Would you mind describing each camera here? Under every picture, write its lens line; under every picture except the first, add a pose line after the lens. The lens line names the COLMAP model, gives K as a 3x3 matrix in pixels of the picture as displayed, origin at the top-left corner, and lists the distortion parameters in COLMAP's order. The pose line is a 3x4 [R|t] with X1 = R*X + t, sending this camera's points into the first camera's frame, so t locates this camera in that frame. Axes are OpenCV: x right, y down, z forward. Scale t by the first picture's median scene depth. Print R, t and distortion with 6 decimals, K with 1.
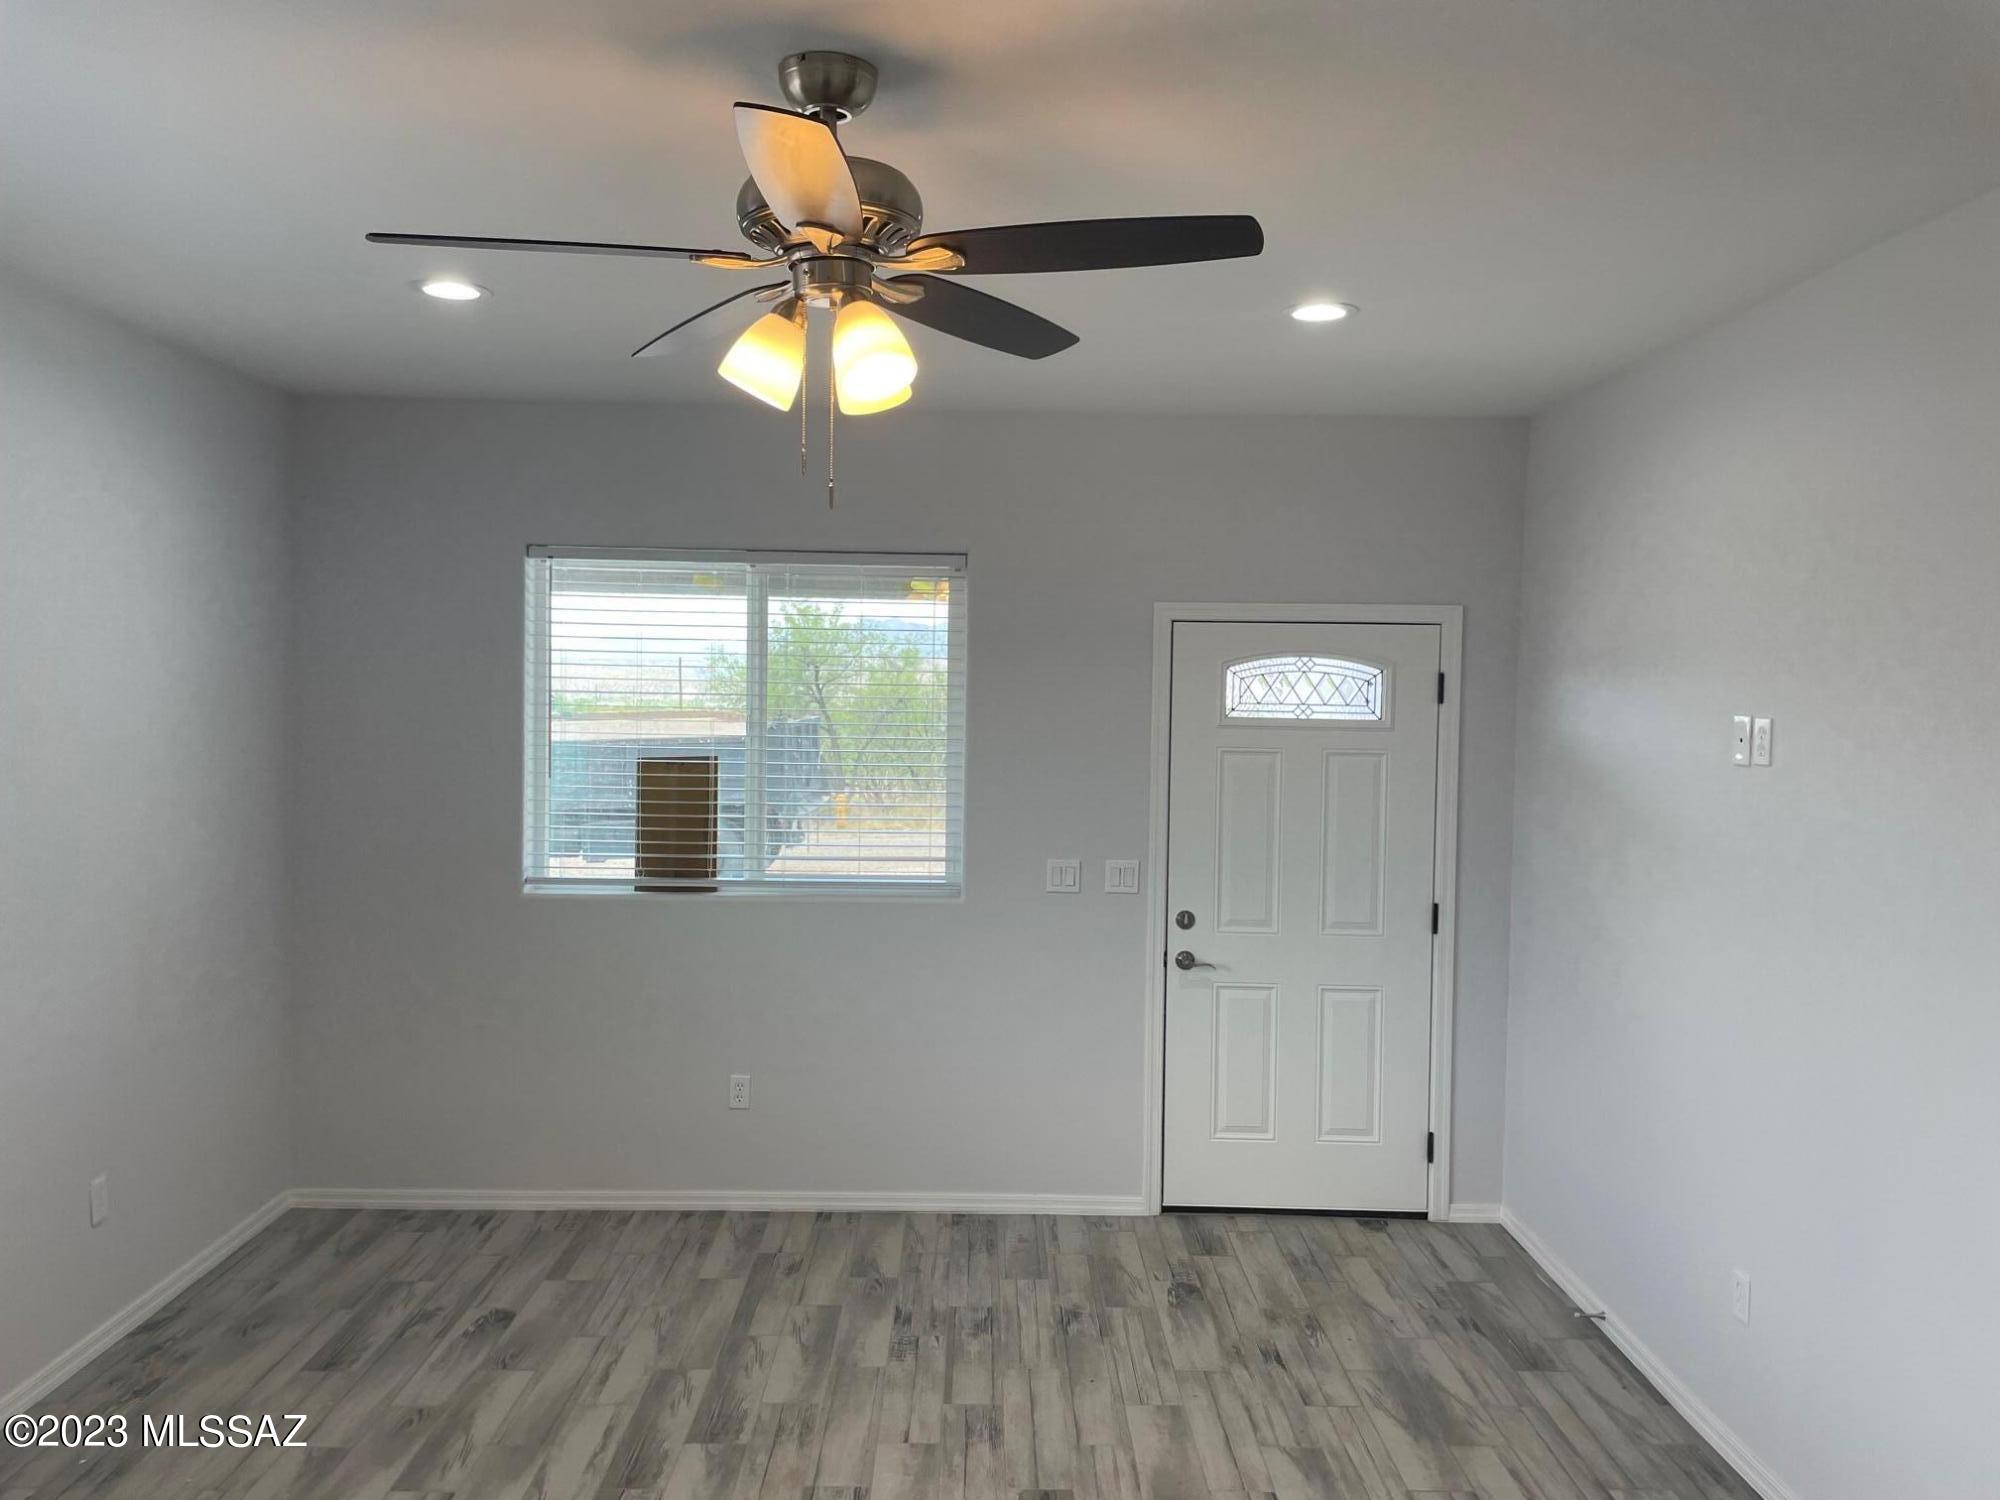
lens RADIAL K [[1502.7, 0, 987.9], [0, 1502.7, 743.2], [0, 0, 1]] dist [0.030596, -0.030528]
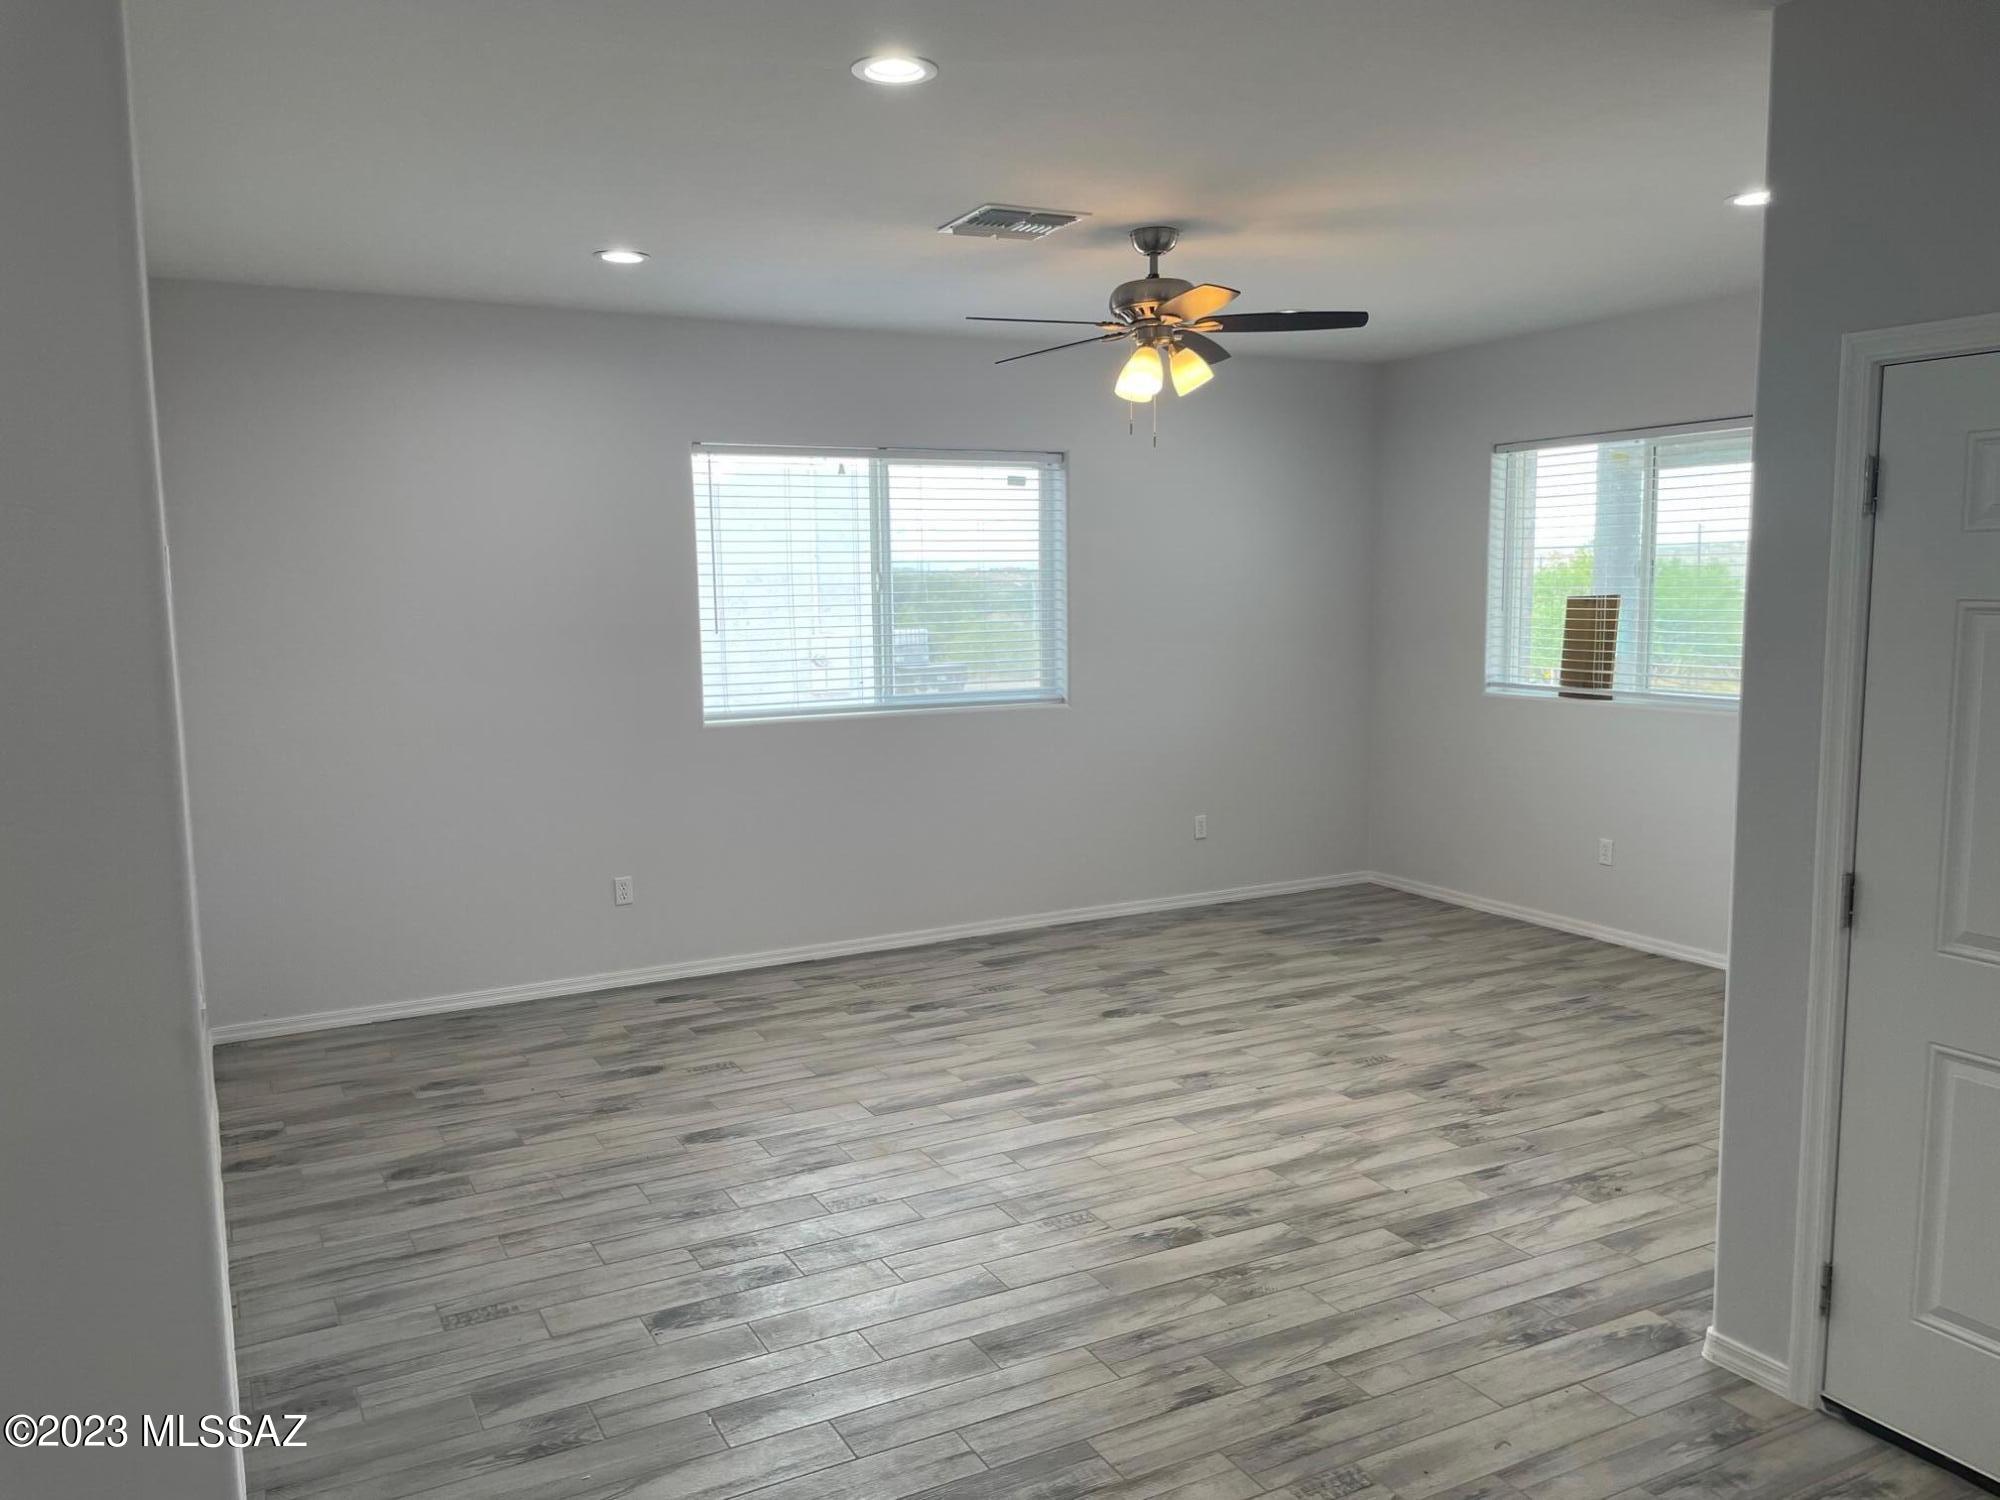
lens RADIAL K [[1502.7, 0, 996.1], [0, 1502.7, 753.1], [0, 0, 1]] dist [0.030596, -0.030528]
pose [[0.462789, 0.081767, -0.882689, 0.880933], [-0.013095, 0.996259, 0.085422, 0.048650], [0.886372, -0.027973, 0.462129, -0.089147]]
